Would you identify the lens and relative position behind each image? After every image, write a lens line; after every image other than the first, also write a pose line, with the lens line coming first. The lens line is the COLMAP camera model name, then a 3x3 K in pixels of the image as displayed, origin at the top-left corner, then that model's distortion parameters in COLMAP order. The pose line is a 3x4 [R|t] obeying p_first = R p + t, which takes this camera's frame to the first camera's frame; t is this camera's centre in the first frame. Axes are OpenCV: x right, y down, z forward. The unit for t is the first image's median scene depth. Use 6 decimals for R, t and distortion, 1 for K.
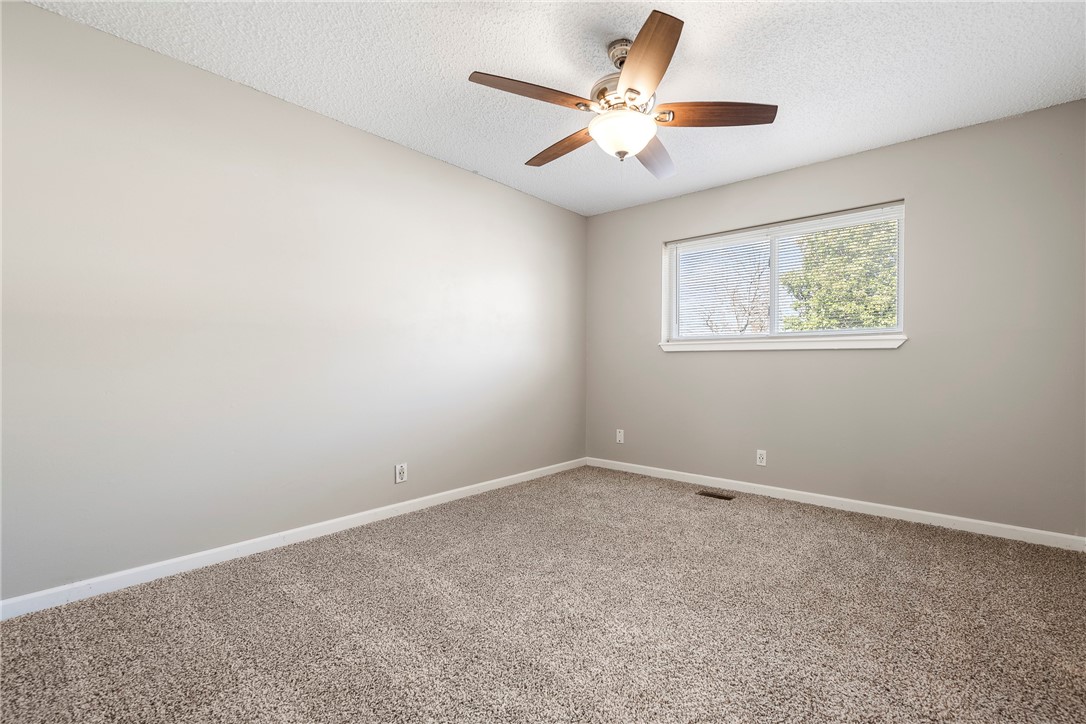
lens RADIAL K [[440.9, 0, 547.1], [0, 440.9, 360.1], [0, 0, 1]] dist [-0.002688, -0.000177]
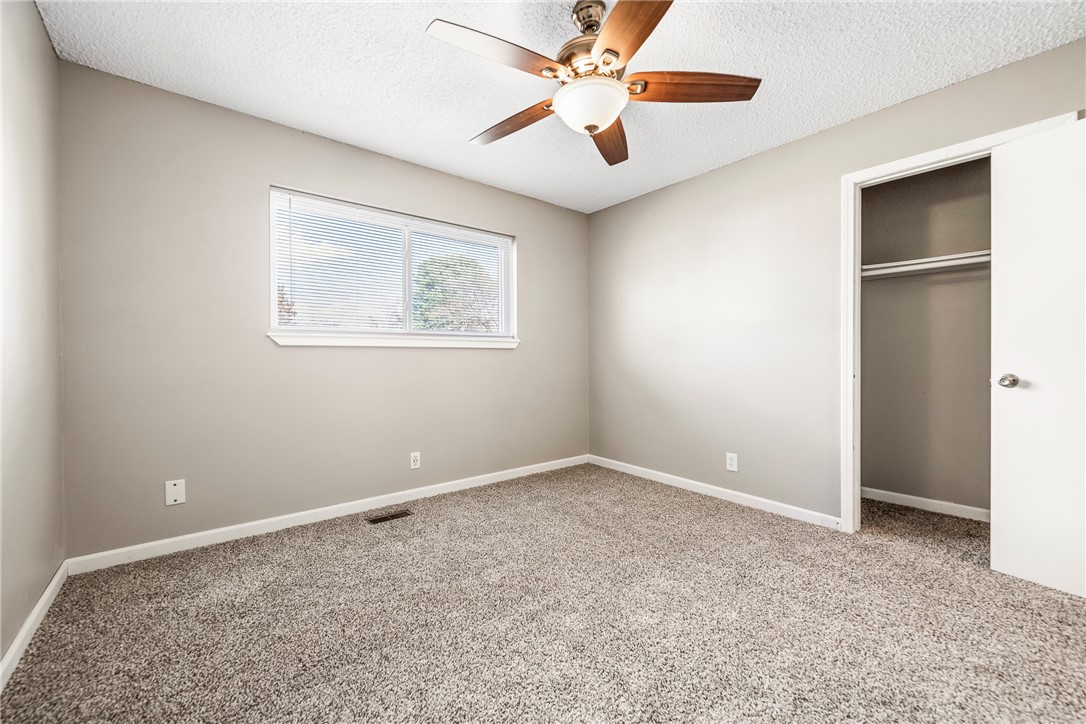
lens RADIAL K [[440.9, 0, 545.4], [0, 440.9, 364.1], [0, 0, 1]] dist [-0.002688, -0.000177]
pose [[0.165298, -0.000730, 0.986243, -0.404866], [0.011914, 0.999928, -0.001257, 0.018386], [-0.986172, 0.011958, 0.165295, 0.559223]]
